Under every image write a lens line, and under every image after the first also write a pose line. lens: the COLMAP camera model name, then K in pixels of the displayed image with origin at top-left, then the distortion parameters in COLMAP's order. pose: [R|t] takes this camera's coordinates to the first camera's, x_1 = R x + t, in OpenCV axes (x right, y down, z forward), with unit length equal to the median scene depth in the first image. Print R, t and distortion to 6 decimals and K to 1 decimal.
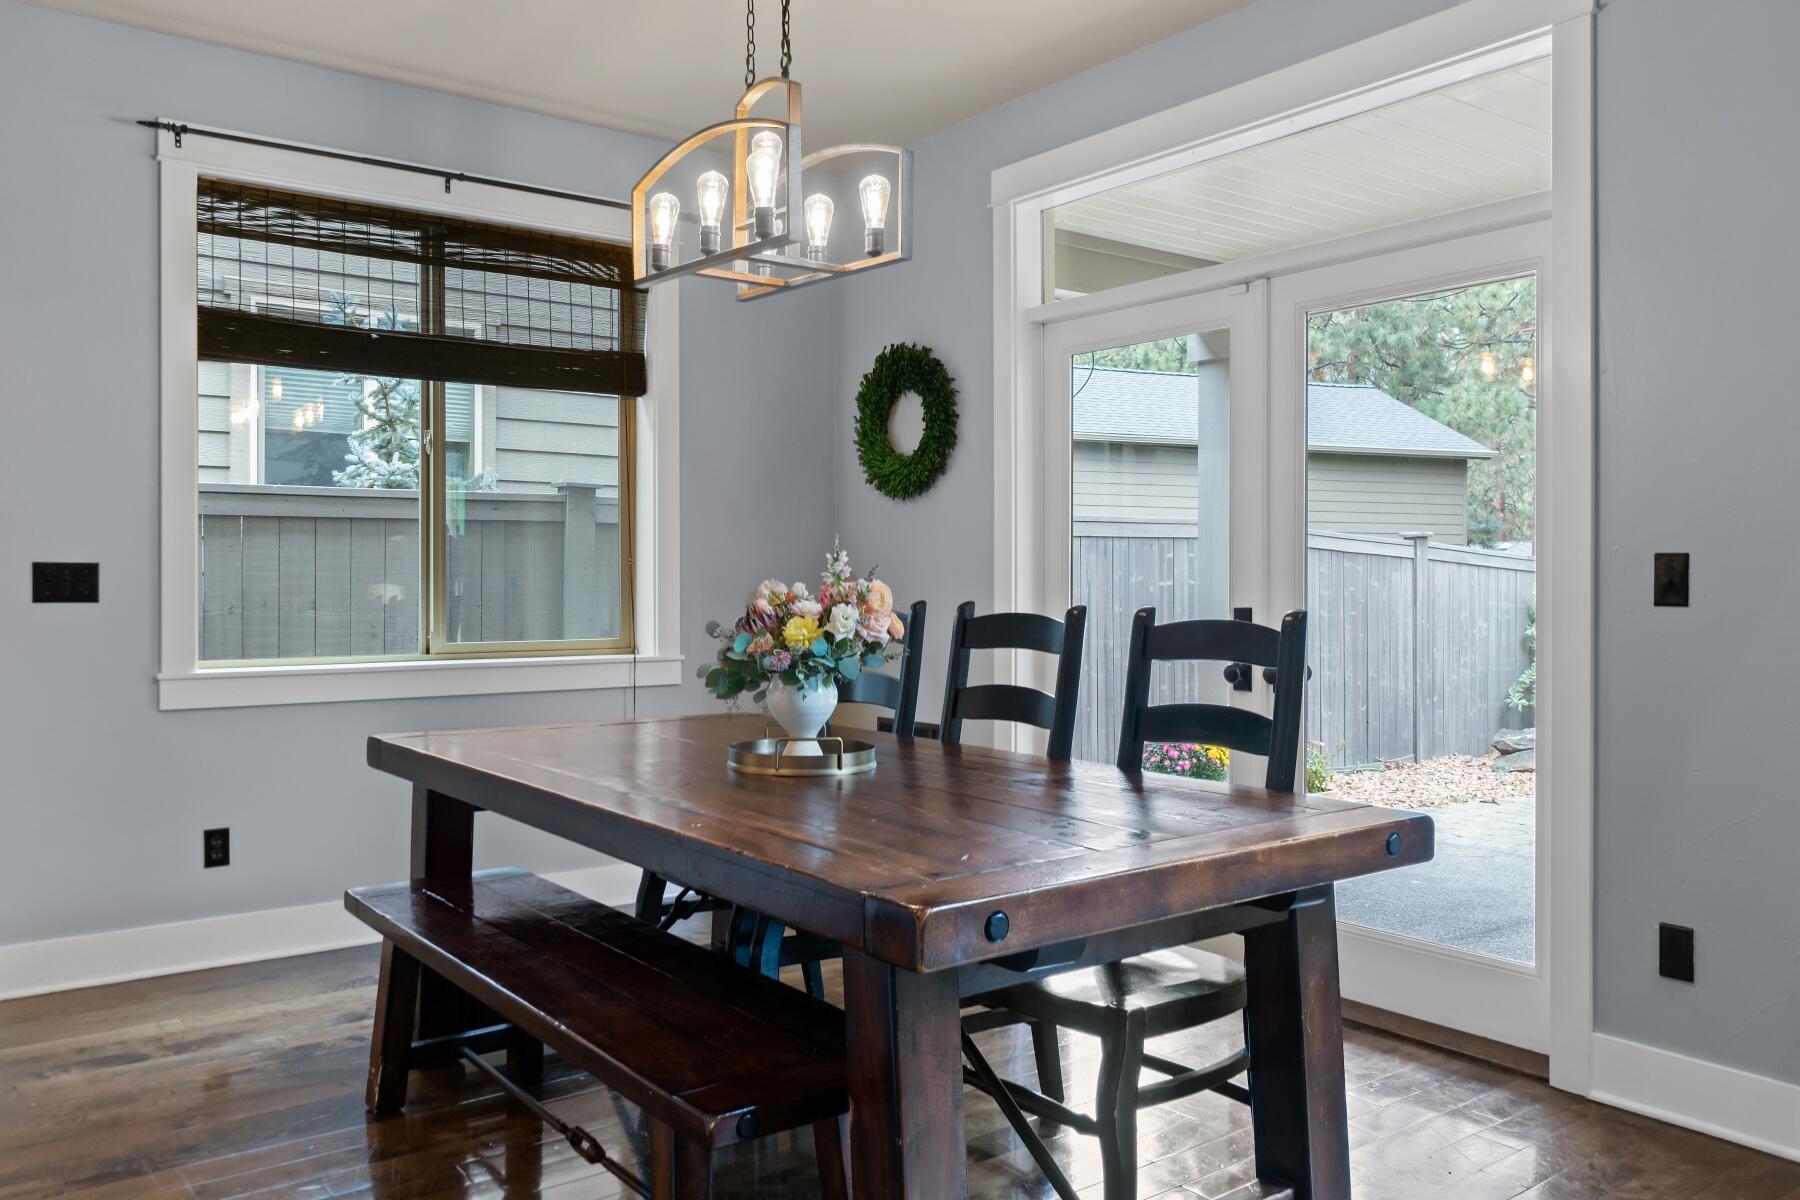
lens RADIAL K [[1435.3, 0, 893.9], [0, 1435.3, 583.3], [0, 0, 1]] dist [0.019244, 0.007975]
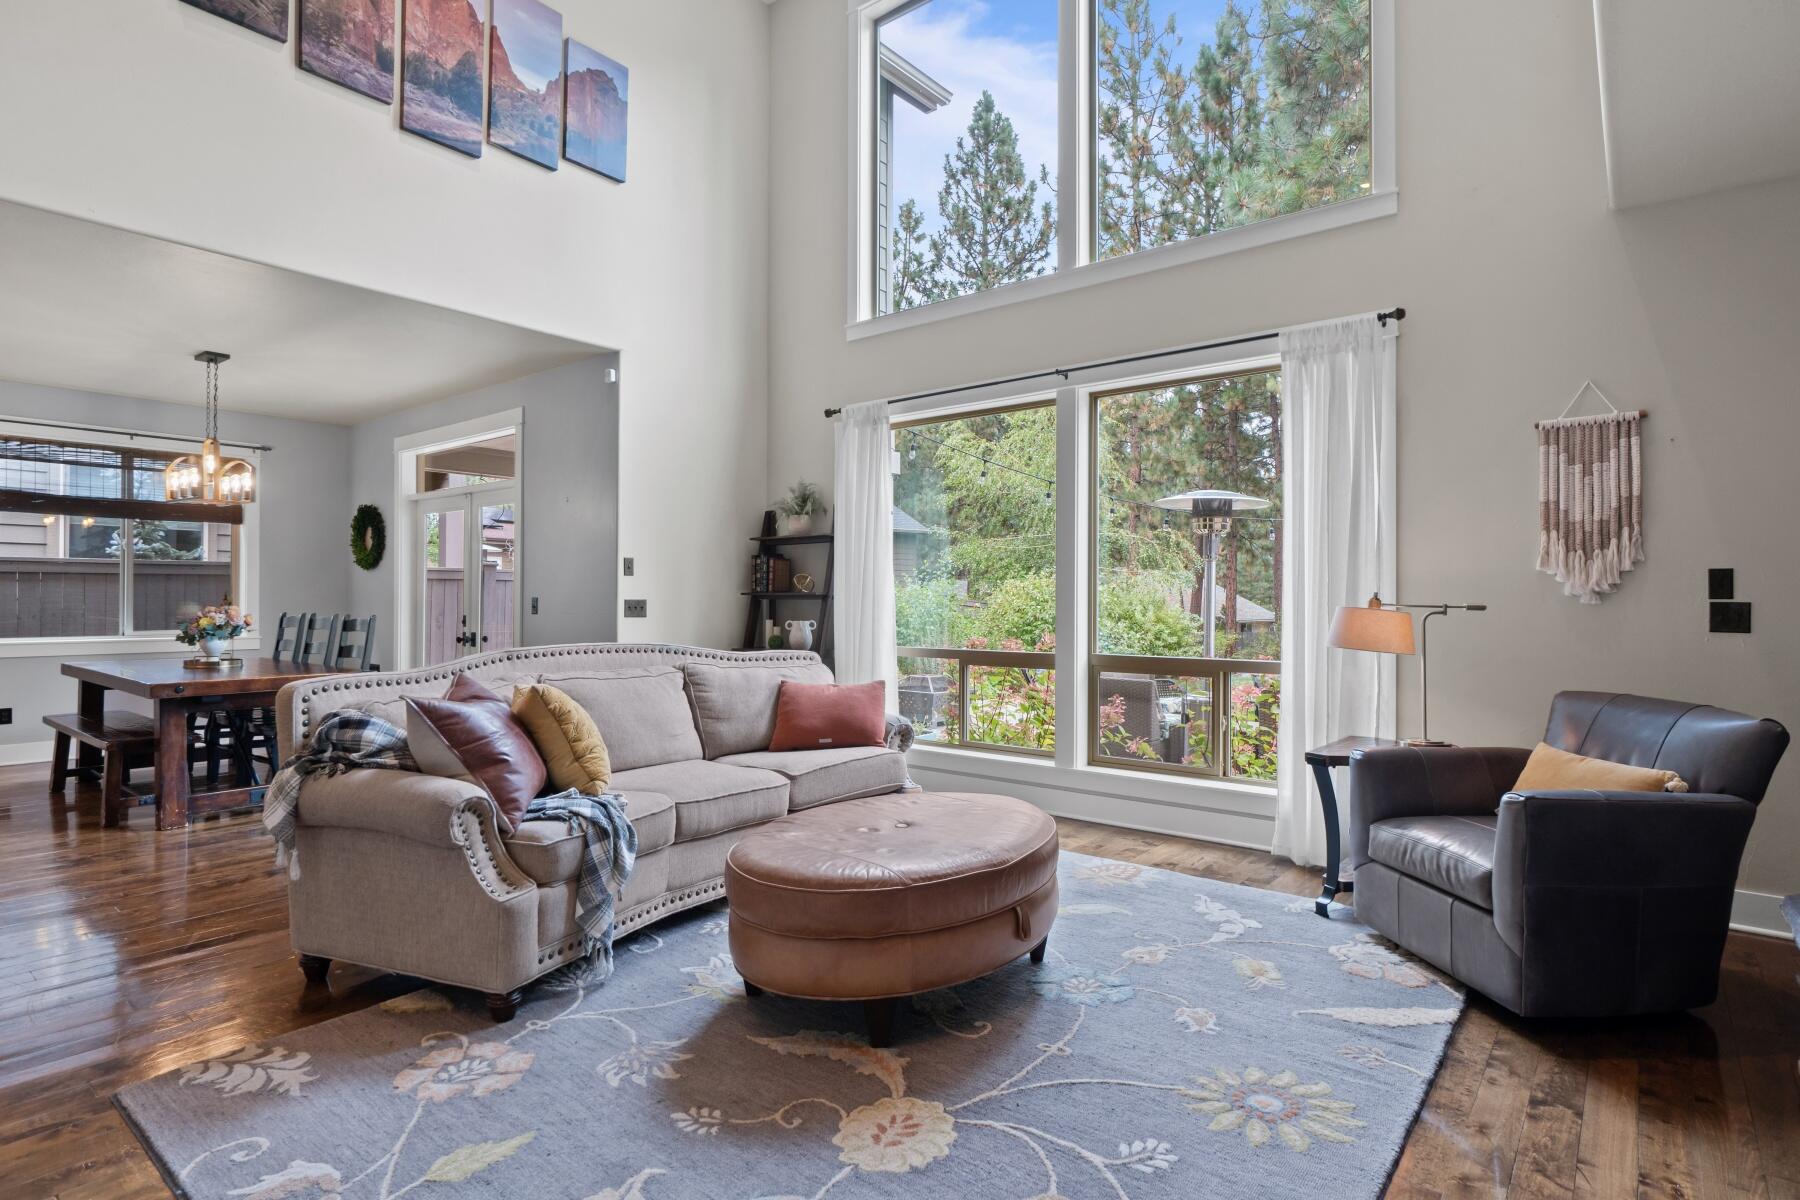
lens RADIAL K [[909.7, 0, 887.4], [0, 909.7, 603.3], [0, 0, 1]] dist [-0.002397, 0.000613]
pose [[0.970579, -0.000817, 0.240781, 0.529727], [0.001183, 0.999998, -0.001376, 0.000473], [-0.240779, 0.001620, 0.970579, -0.744180]]
